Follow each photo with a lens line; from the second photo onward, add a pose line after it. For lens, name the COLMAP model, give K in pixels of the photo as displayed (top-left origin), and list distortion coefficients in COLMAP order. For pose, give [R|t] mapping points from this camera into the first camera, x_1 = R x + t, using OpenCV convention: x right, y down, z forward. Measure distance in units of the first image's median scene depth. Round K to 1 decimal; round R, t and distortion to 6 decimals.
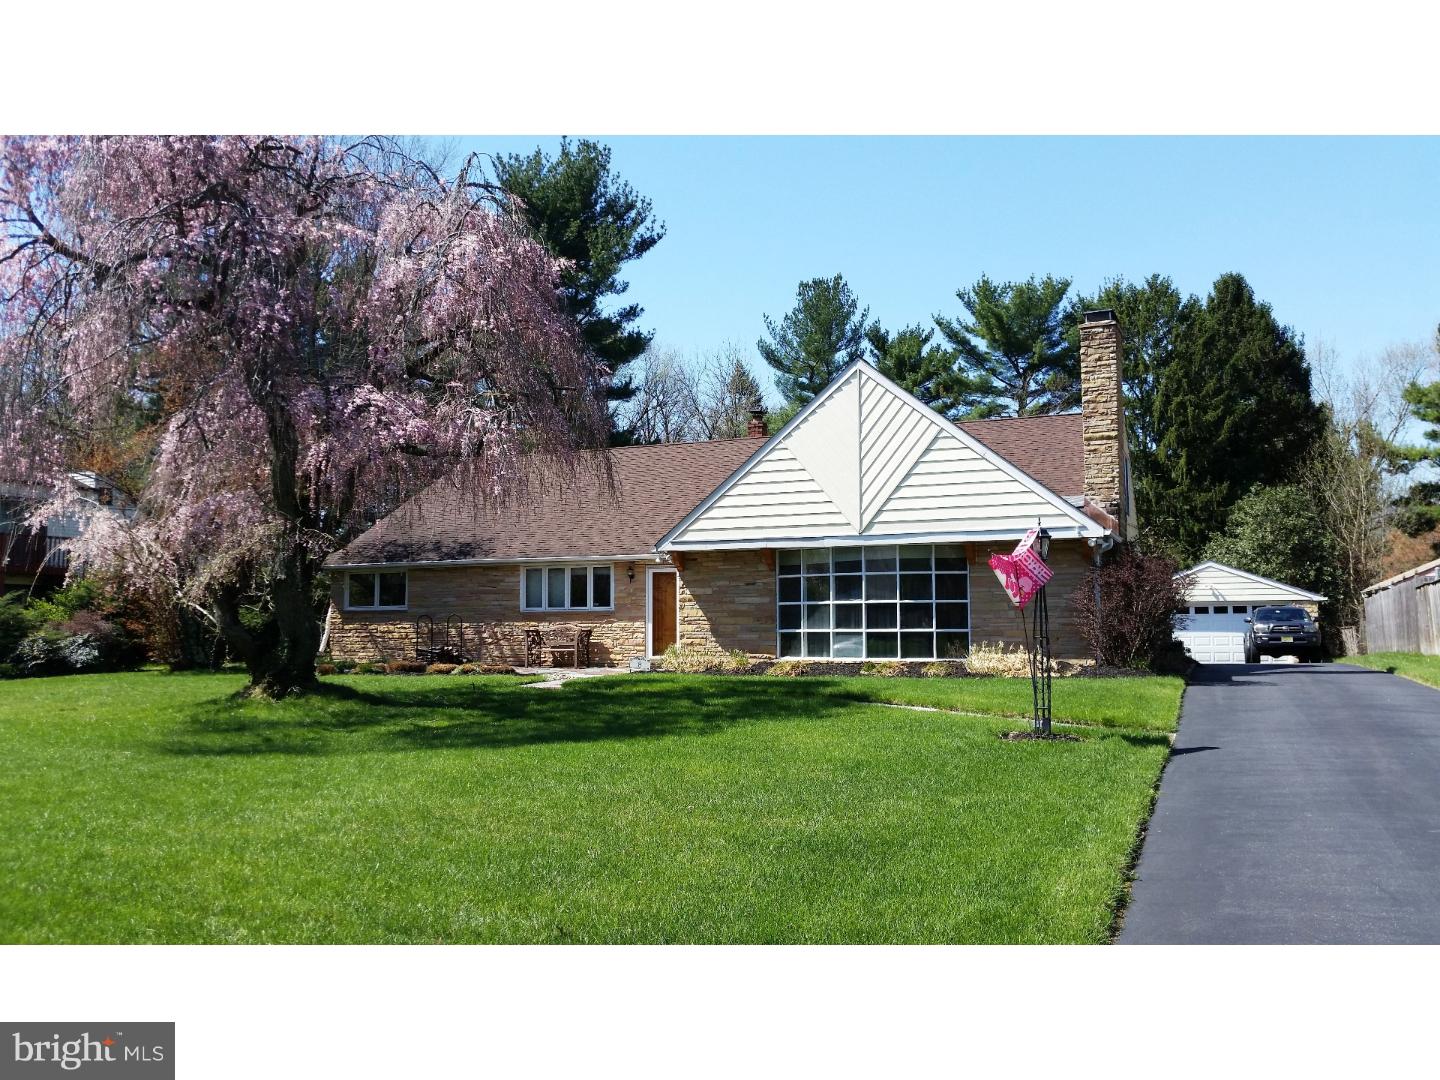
lens RADIAL K [[1188.0, 0, 720.0], [0, 1188.0, 540.0], [0, 0, 1]] dist [-0.042495, 0.002753]
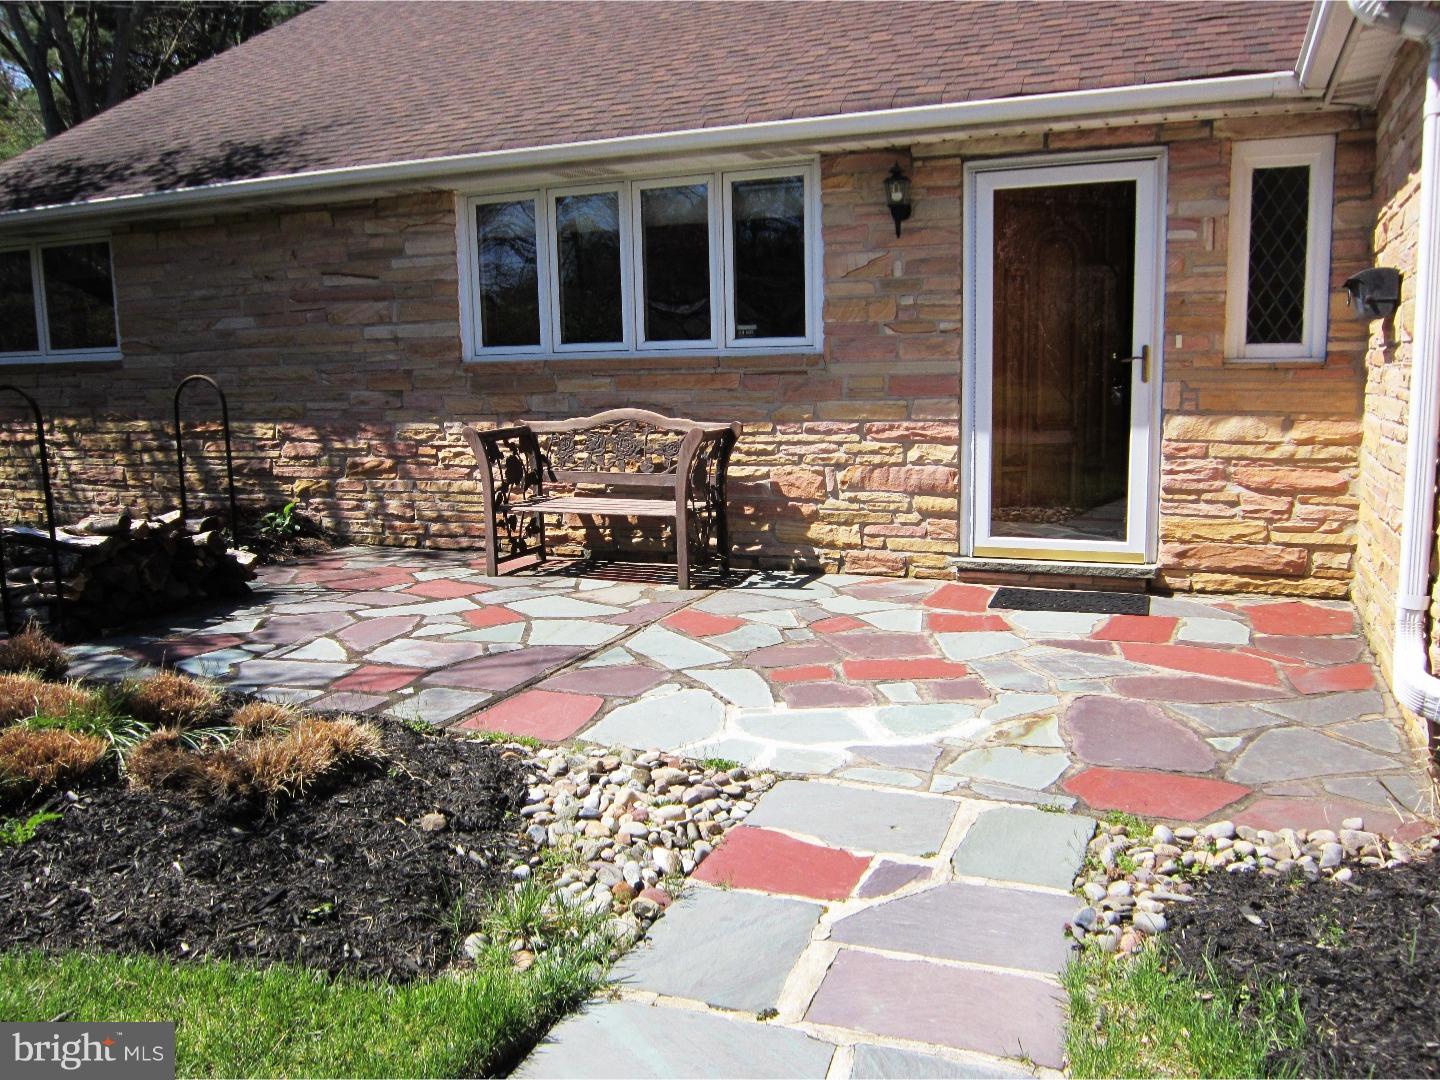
lens RADIAL K [[1188.0, 0, 720.0], [0, 1188.0, 540.0], [0, 0, 1]] dist [-0.042495, 0.002753]
pose [[0.999639, -0.009355, -0.025181, -0.105015], [0.014626, 0.975818, 0.218096, 0.042931], [0.022532, -0.218385, 0.975602, 0.743906]]
